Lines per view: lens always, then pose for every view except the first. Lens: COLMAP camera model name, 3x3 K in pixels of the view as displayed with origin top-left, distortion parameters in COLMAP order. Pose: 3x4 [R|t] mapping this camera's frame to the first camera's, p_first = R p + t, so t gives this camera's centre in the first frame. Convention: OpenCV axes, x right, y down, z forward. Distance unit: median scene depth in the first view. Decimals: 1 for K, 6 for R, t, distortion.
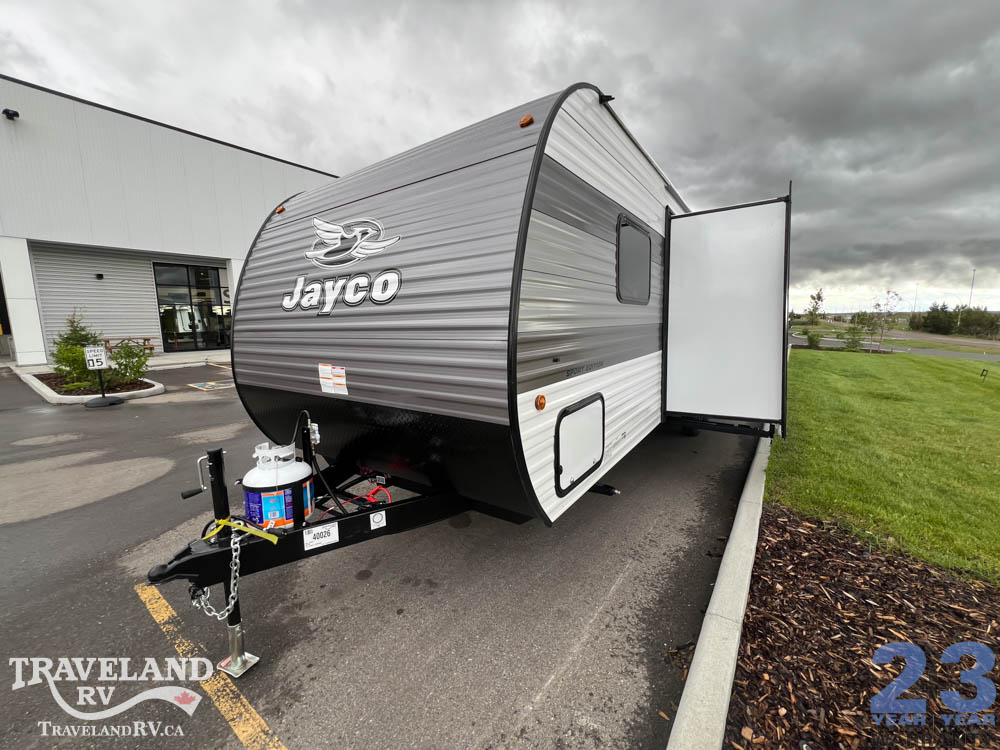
lens RADIAL K [[397.8, 0, 498.7], [0, 397.8, 373.6], [0, 0, 1]] dist [-0.000328, 0.000027]
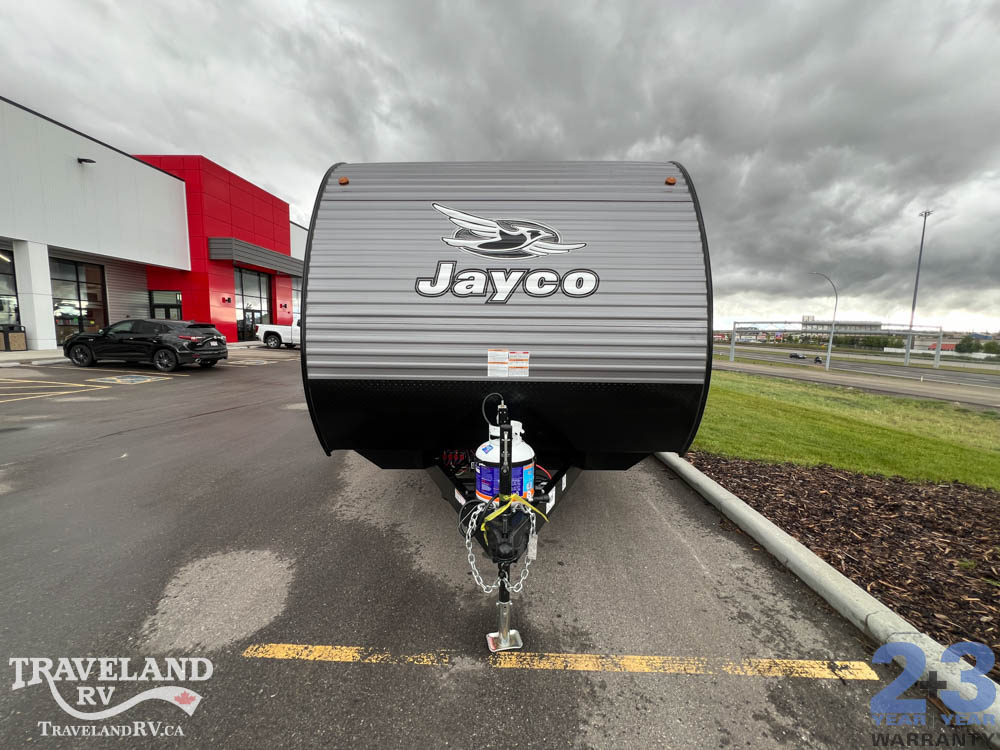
lens RADIAL K [[399.8, 0, 509.7], [0, 399.8, 367.7], [0, 0, 1]] dist [-0.001718, -0.000273]
pose [[0.826413, -0.028898, 0.562322, -1.042174], [0.044395, 0.998917, -0.013910, 0.041950], [-0.561312, 0.036460, 0.826801, 0.108400]]
